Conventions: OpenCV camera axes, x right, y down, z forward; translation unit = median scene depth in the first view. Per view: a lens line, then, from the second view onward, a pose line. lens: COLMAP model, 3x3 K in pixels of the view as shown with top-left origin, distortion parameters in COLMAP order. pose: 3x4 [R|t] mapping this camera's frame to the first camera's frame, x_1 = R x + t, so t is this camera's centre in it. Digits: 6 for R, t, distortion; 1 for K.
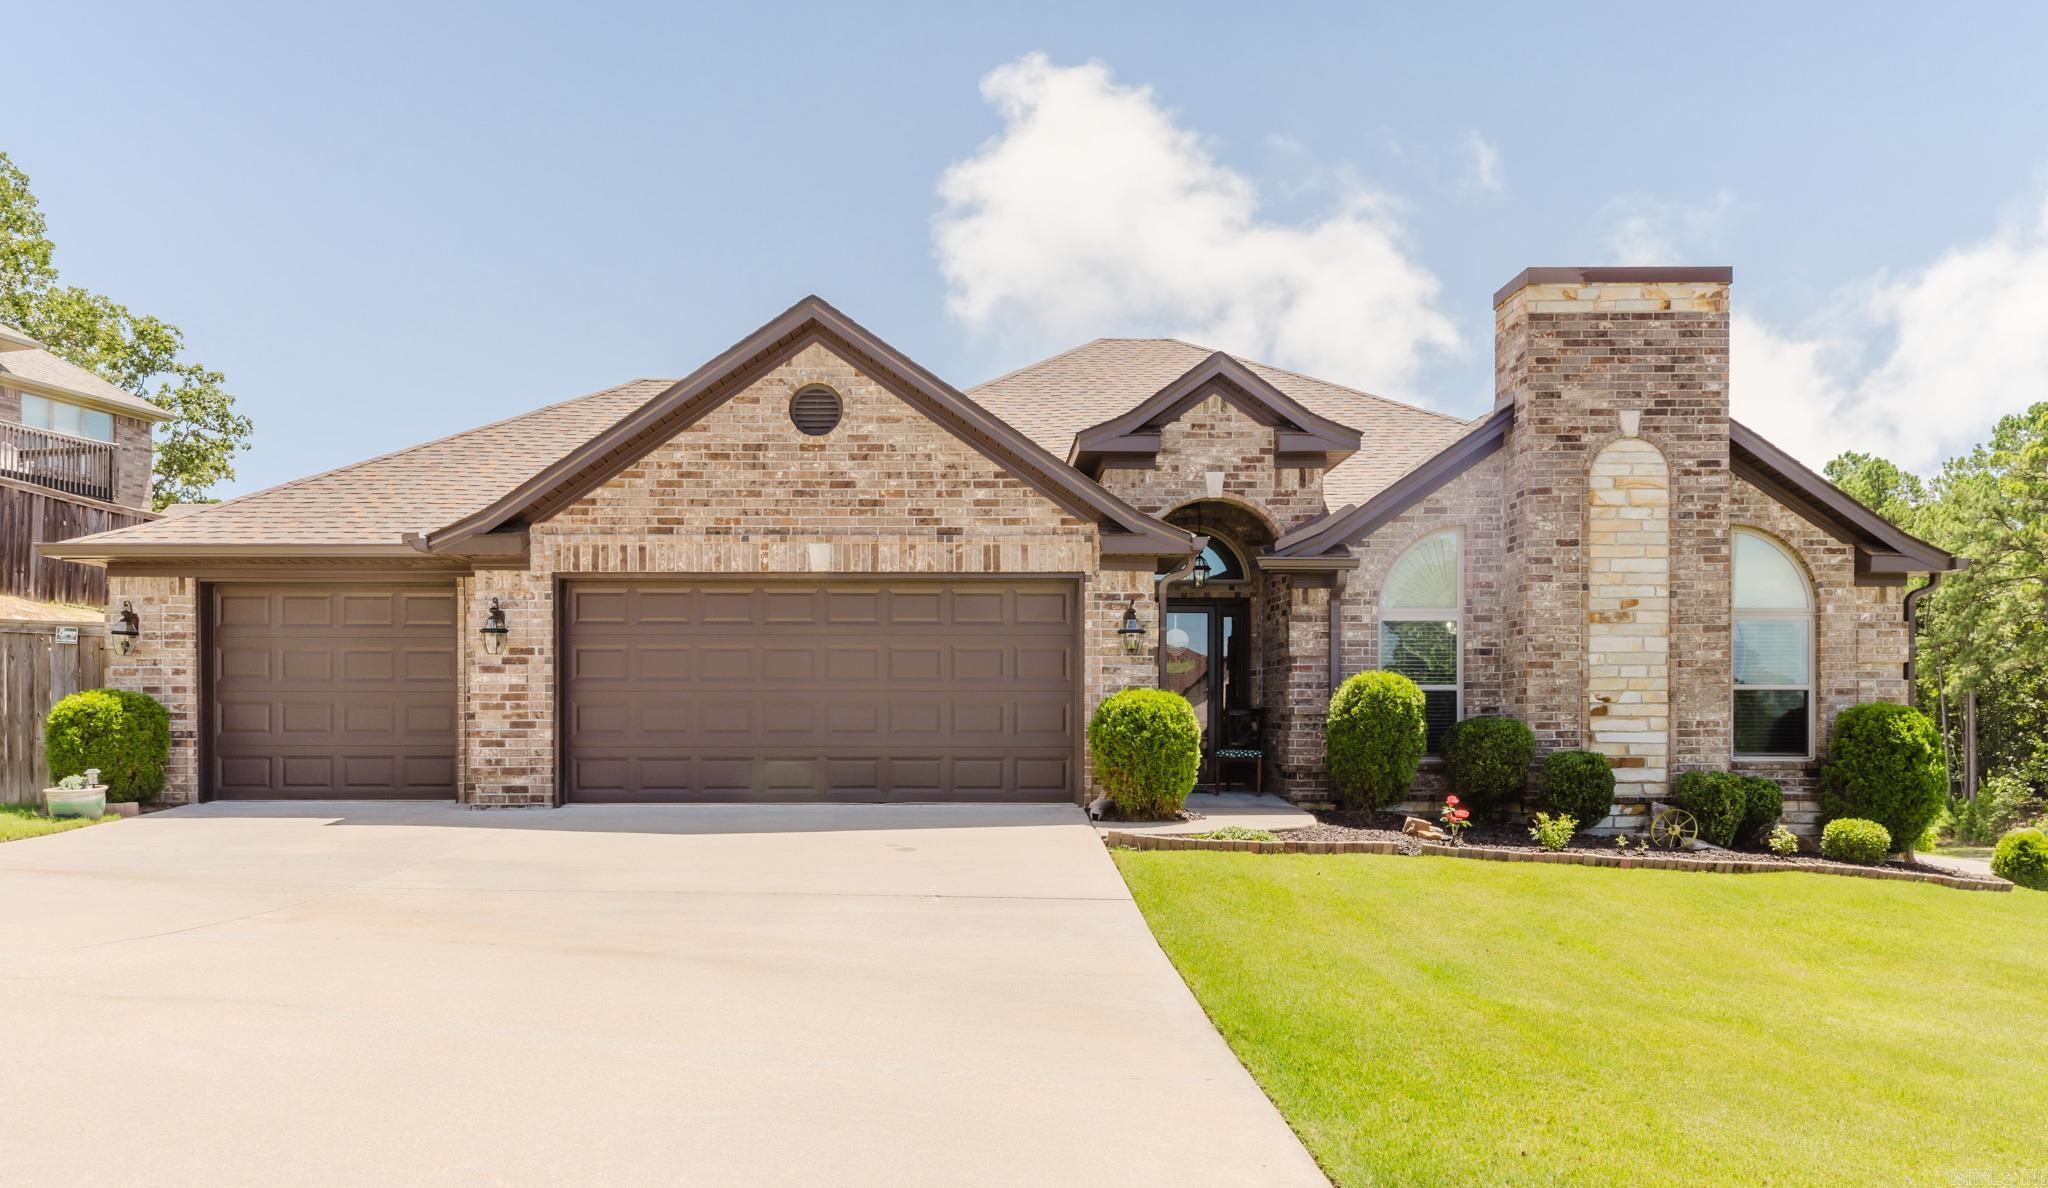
lens RADIAL K [[1369.7, 0, 1024.8], [0, 1369.7, 722.2], [0, 0, 1]] dist [0.006203, -0.001371]
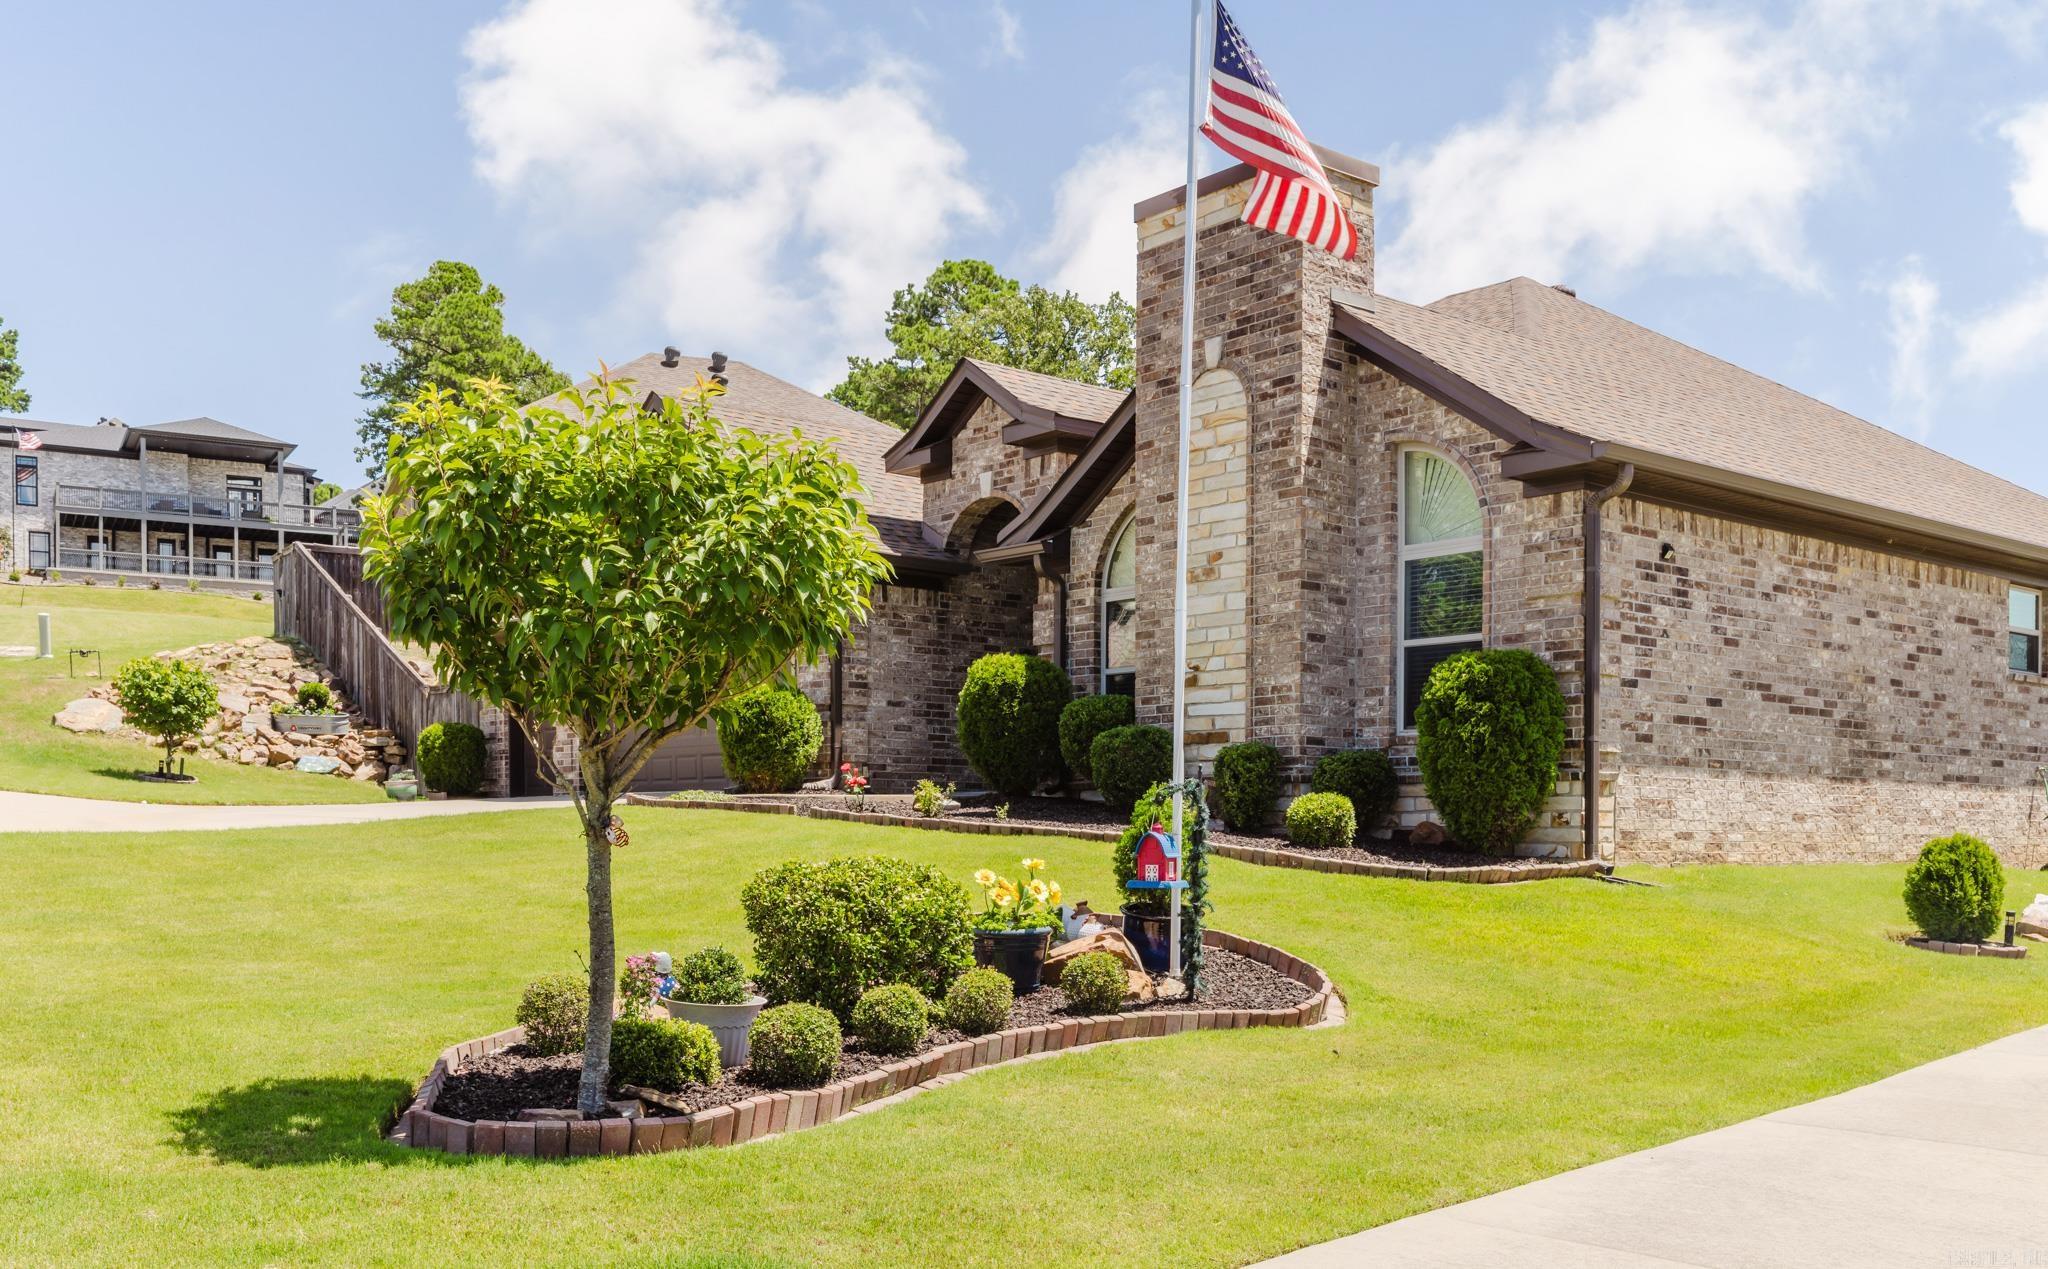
lens RADIAL K [[1710.0, 0, 1120.4], [0, 1710.0, 851.9], [0, 0, 1]] dist [-0.000303, 0.007487]
pose [[0.683714, 0.013166, -0.729631, 1.205543], [0.000999, 0.999819, 0.018977, 0.082252], [0.729749, -0.013704, 0.683578, 0.199959]]
